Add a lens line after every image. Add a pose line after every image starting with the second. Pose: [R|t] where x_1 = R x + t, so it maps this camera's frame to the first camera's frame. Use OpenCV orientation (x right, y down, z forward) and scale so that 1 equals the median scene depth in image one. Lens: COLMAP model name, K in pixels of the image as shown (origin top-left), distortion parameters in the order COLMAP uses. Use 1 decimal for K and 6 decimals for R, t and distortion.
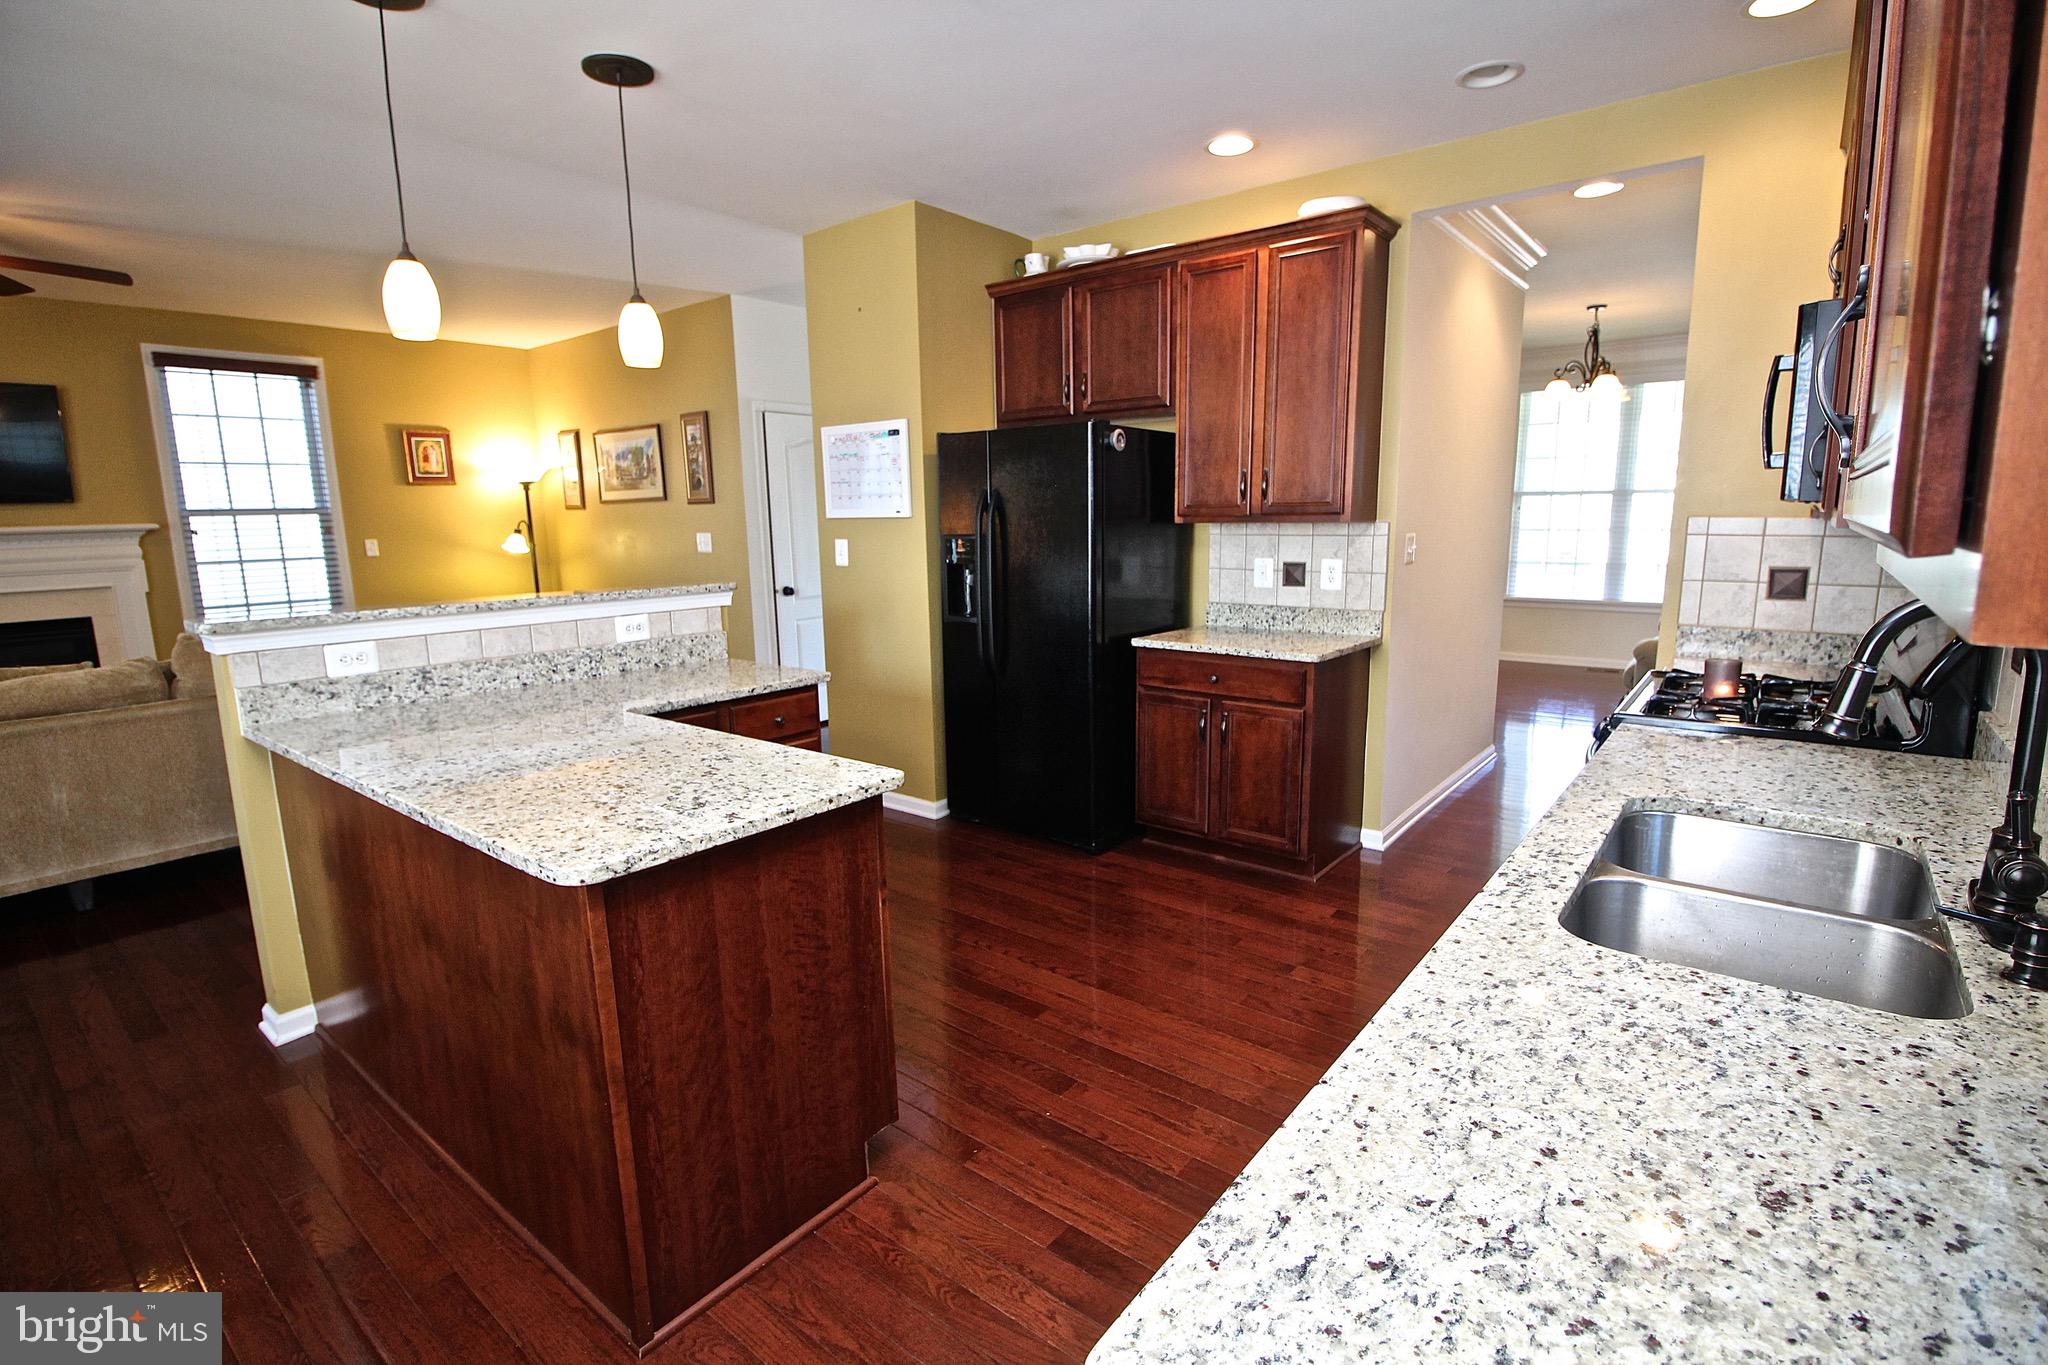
lens RADIAL K [[956.5, 0, 1028.9], [0, 956.5, 681.6], [0, 0, 1]] dist [0.000717, -0.014518]
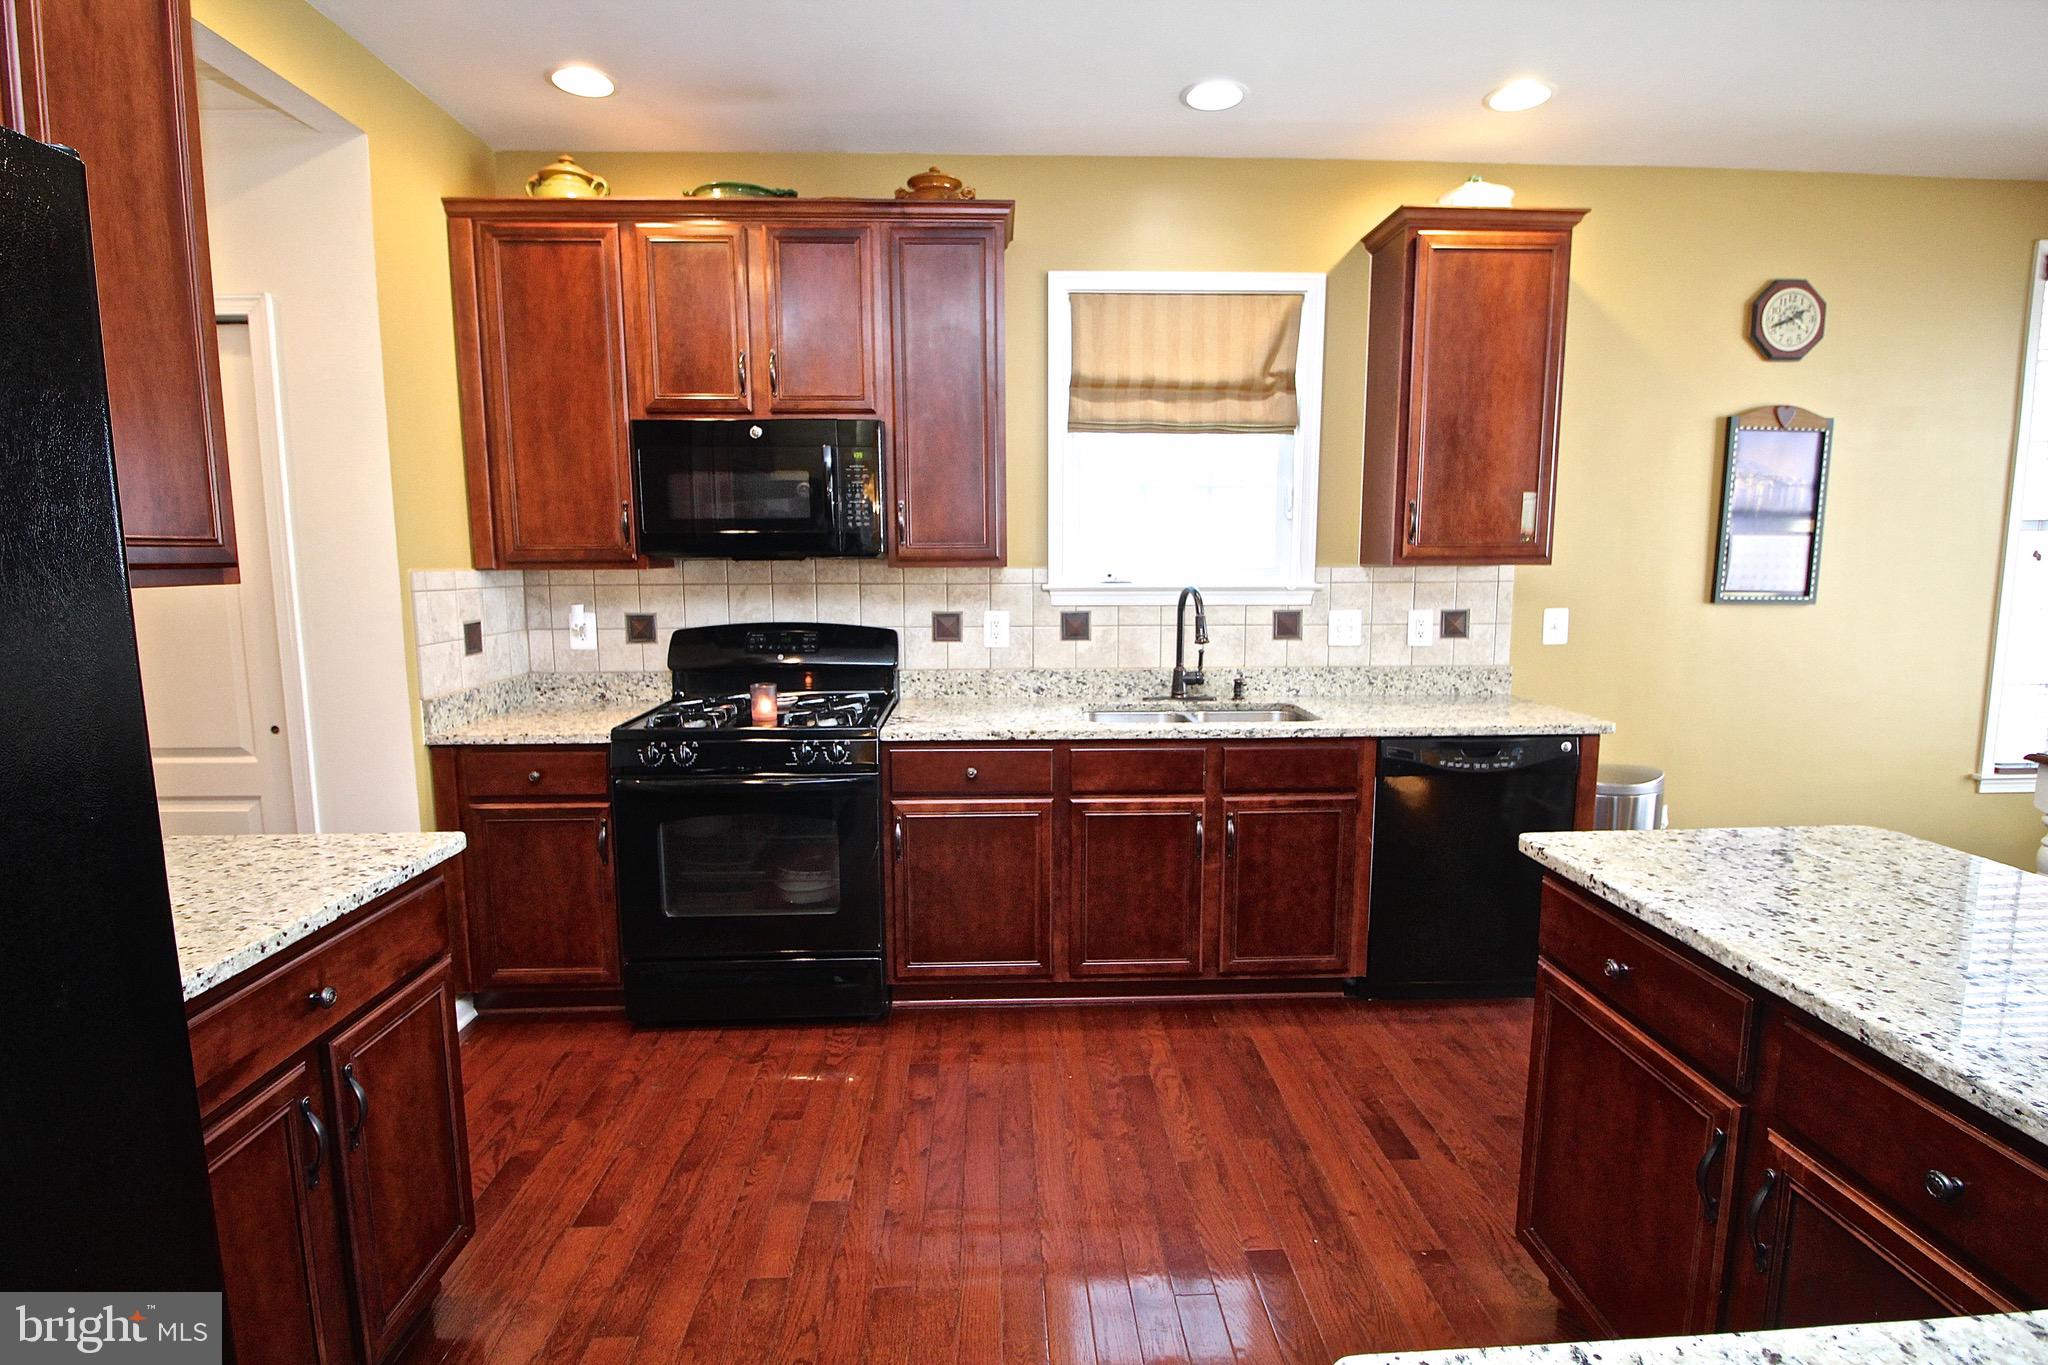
lens RADIAL K [[955.3, 0, 1037.8], [0, 955.3, 678.2], [0, 0, 1]] dist [0.002411, -0.014806]
pose [[-0.657238, -0.078901, 0.749542, -0.252602], [0.143840, 0.963094, 0.227507, -0.161434], [-0.739830, 0.257341, -0.621633, 0.949569]]
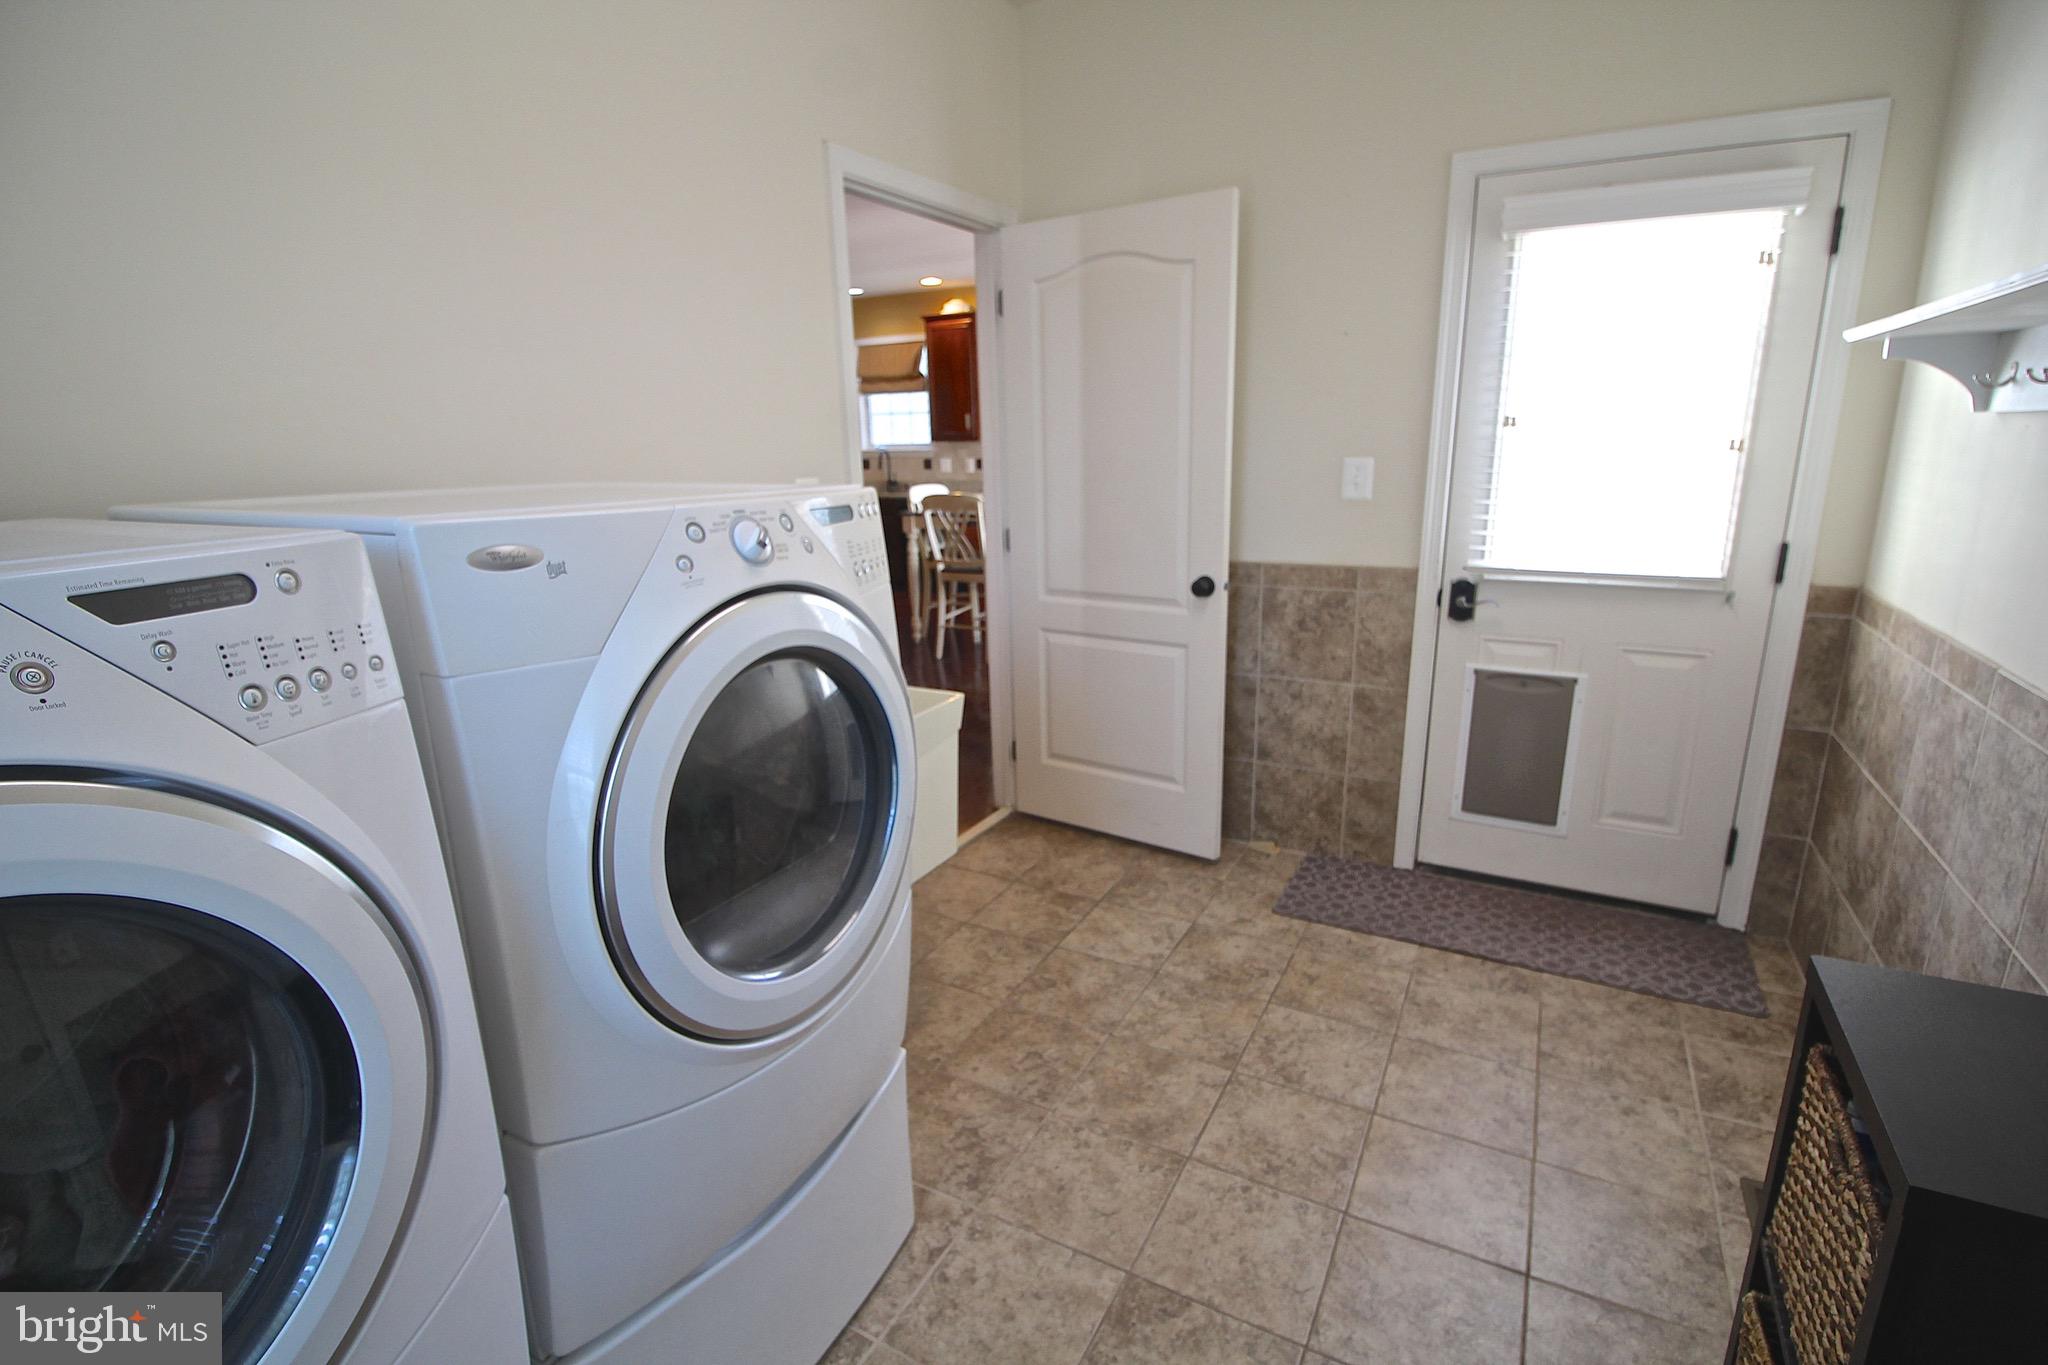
lens RADIAL K [[956.5, 0, 1028.9], [0, 956.5, 681.6], [0, 0, 1]] dist [0.000717, -0.014518]
pose [[-0.170767, -0.224534, 0.959387, -2.267026], [0.196080, 0.946470, 0.256412, -0.021988], [-0.965604, 0.231903, -0.117599, 0.370877]]
